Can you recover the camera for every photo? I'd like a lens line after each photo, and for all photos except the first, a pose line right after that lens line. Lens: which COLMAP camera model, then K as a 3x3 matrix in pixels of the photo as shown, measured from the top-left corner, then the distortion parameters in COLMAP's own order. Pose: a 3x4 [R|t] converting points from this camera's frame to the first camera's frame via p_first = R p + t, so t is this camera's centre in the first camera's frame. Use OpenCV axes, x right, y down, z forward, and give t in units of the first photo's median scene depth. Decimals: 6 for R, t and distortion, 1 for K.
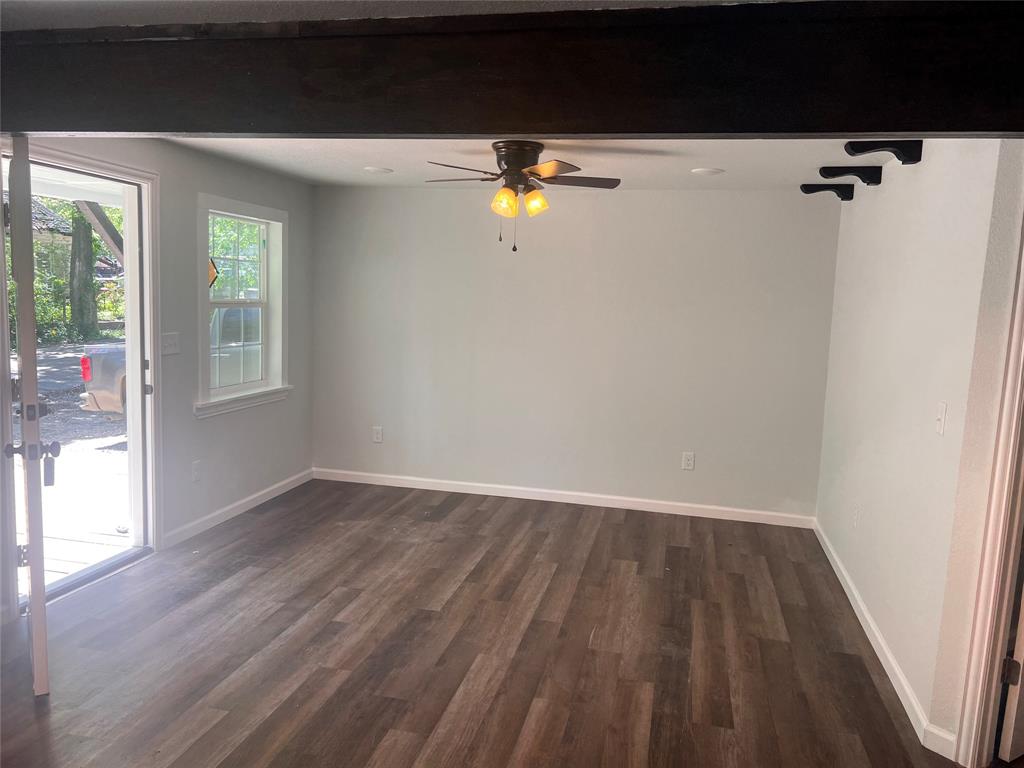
lens RADIAL K [[769.3, 0, 512.0], [0, 769.3, 384.0], [0, 0, 1]] dist [0.005440, -0.005147]
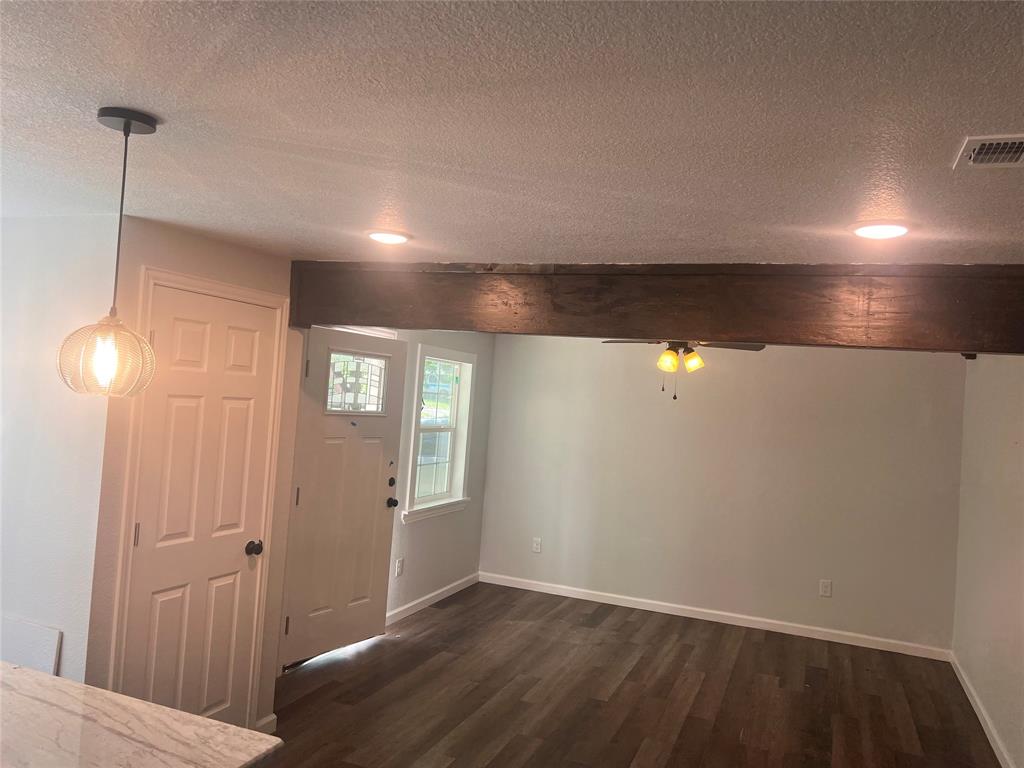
lens RADIAL K [[770.8, 0, 515.1], [0, 770.8, 374.8], [0, 0, 1]] dist [0.008381, 0.004551]
pose [[0.987791, 0.027546, -0.153330, -0.051919], [-0.051375, 0.986782, -0.153696, -0.008764], [0.147070, 0.159697, 0.976149, -0.206326]]
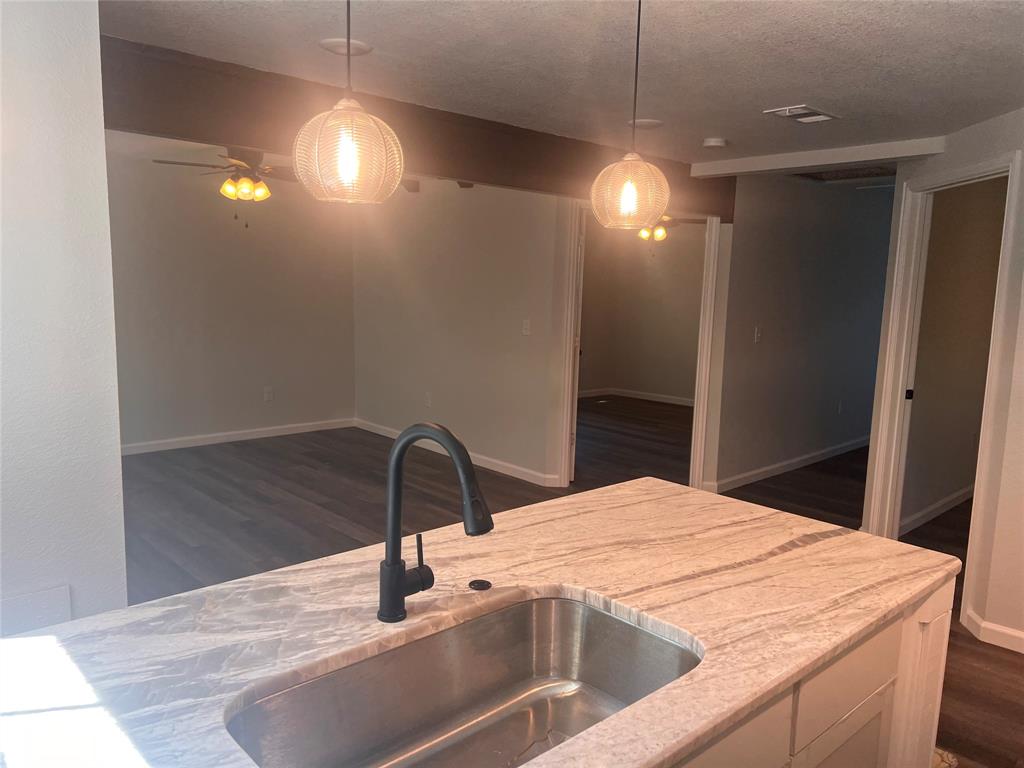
lens RADIAL K [[769.3, 0, 512.0], [0, 769.3, 384.0], [0, 0, 1]] dist [0.005440, -0.005147]
pose [[0.577269, -0.142021, 0.804108, -0.646203], [0.099122, 0.989664, 0.103634, -0.007548], [-0.810515, 0.019880, 0.585380, -0.058694]]
